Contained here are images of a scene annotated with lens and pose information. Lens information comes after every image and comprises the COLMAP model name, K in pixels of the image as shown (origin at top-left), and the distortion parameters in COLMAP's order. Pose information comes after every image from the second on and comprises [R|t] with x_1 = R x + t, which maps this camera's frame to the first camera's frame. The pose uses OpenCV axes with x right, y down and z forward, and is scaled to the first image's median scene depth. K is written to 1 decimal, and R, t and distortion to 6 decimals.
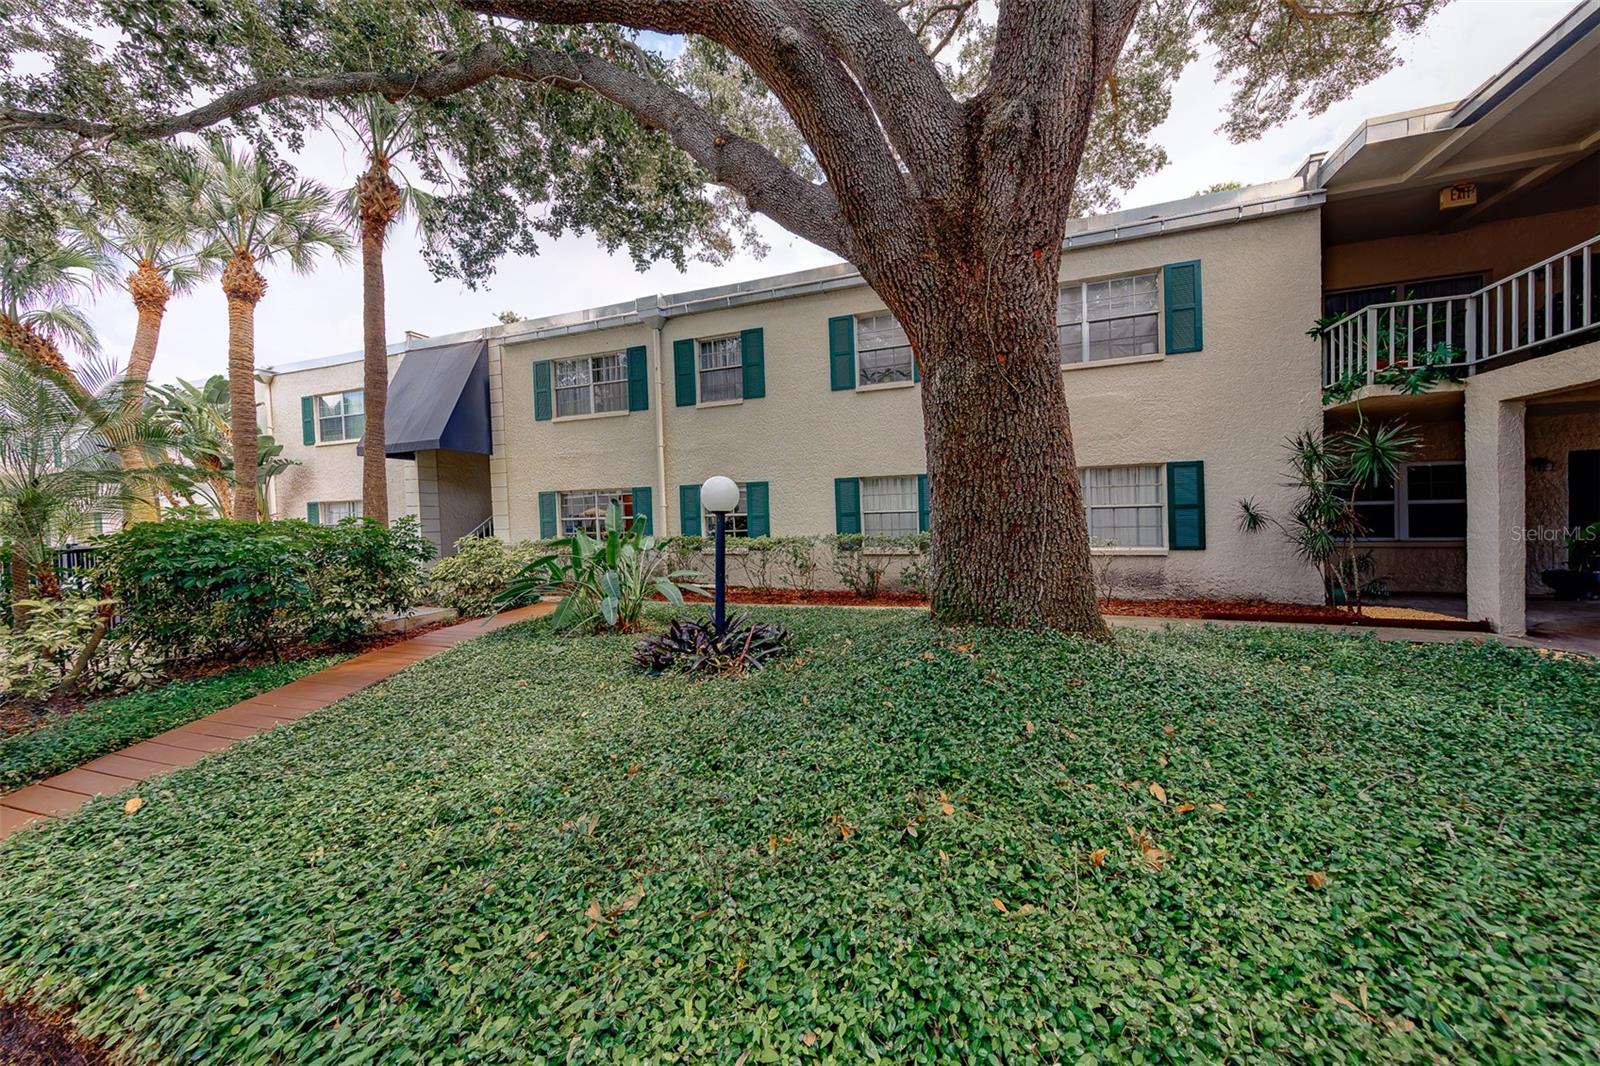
lens RADIAL K [[507.5, 0, 806.4], [0, 507.5, 540.7], [0, 0, 1]] dist [0.010245, -0.002405]
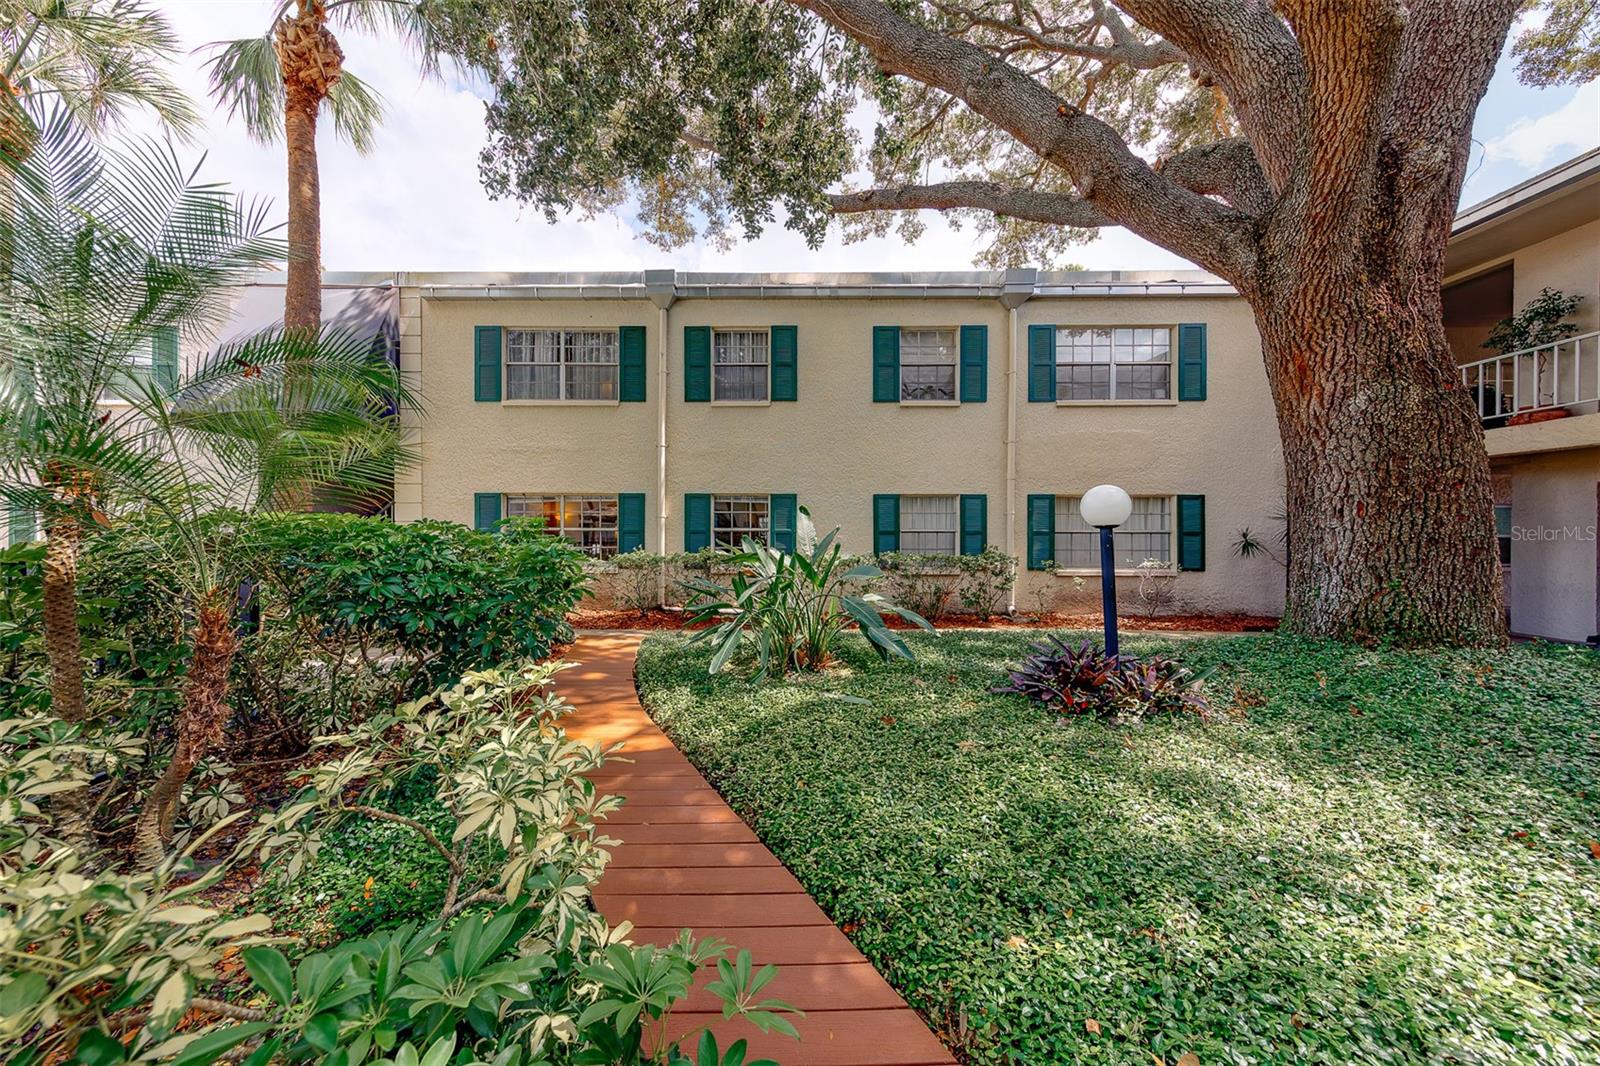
lens RADIAL K [[518.3, 0, 797.1], [0, 518.3, 546.3], [0, 0, 1]] dist [0.008589, -0.000251]
pose [[0.952355, 0.018167, 0.304449, -0.373531], [-0.010270, 0.999569, -0.027519, 0.002697], [-0.304818, 0.023081, 0.952131, 0.122960]]
